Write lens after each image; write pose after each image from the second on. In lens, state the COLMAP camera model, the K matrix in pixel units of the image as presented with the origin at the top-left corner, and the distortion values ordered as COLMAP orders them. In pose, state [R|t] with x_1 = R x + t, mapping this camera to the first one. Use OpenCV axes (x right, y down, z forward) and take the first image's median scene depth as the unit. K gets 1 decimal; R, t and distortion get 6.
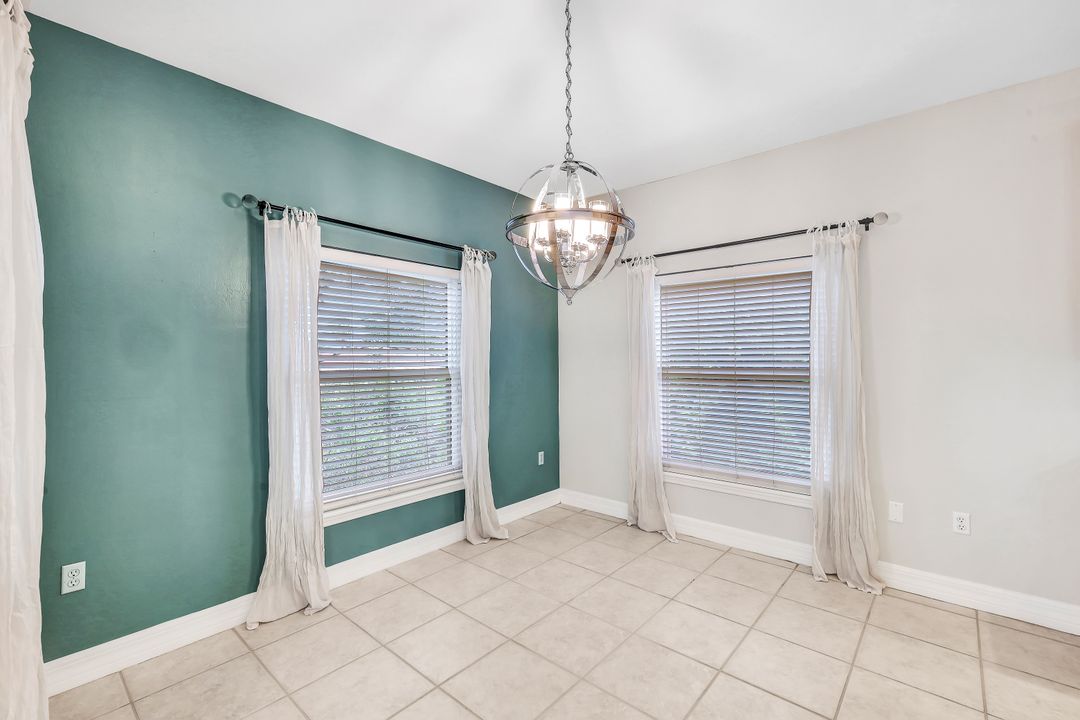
lens RADIAL K [[467.1, 0, 538.6], [0, 467.1, 353.4], [0, 0, 1]] dist [0.001750, -0.000660]
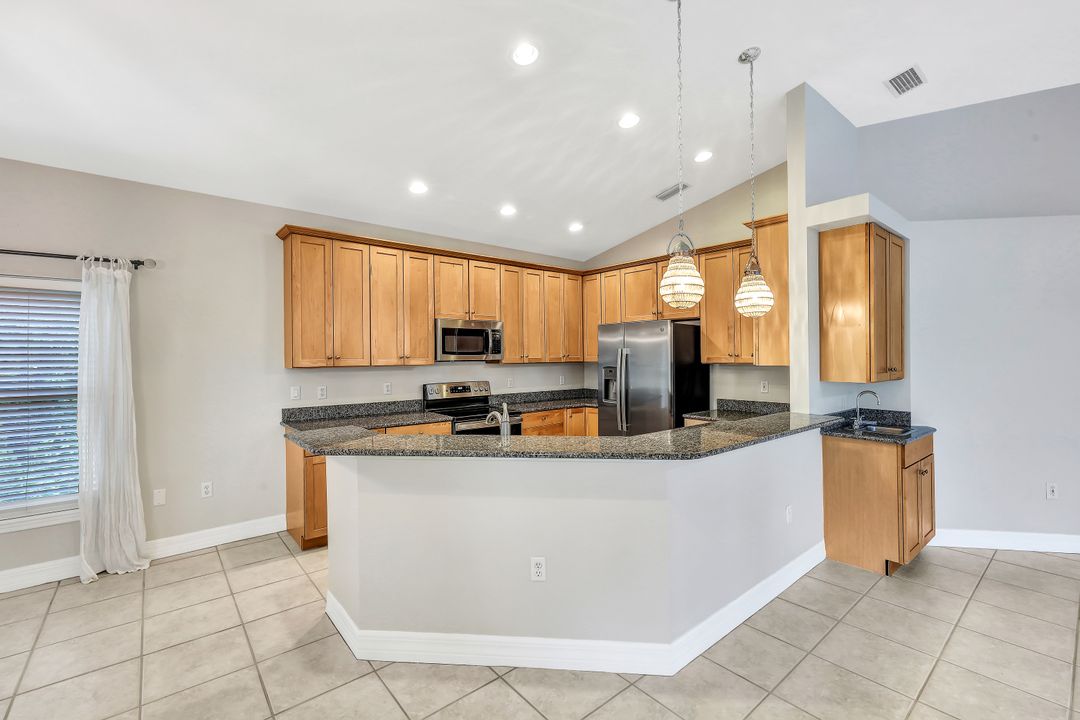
lens RADIAL K [[467.1, 0, 543.5], [0, 467.1, 356.7], [0, 0, 1]] dist [0.001750, -0.000660]
pose [[0.142849, 0.001465, 0.989743, -0.334147], [-0.002314, 0.999997, -0.001147, -0.041244], [-0.989742, -0.002126, 0.142852, -0.203259]]
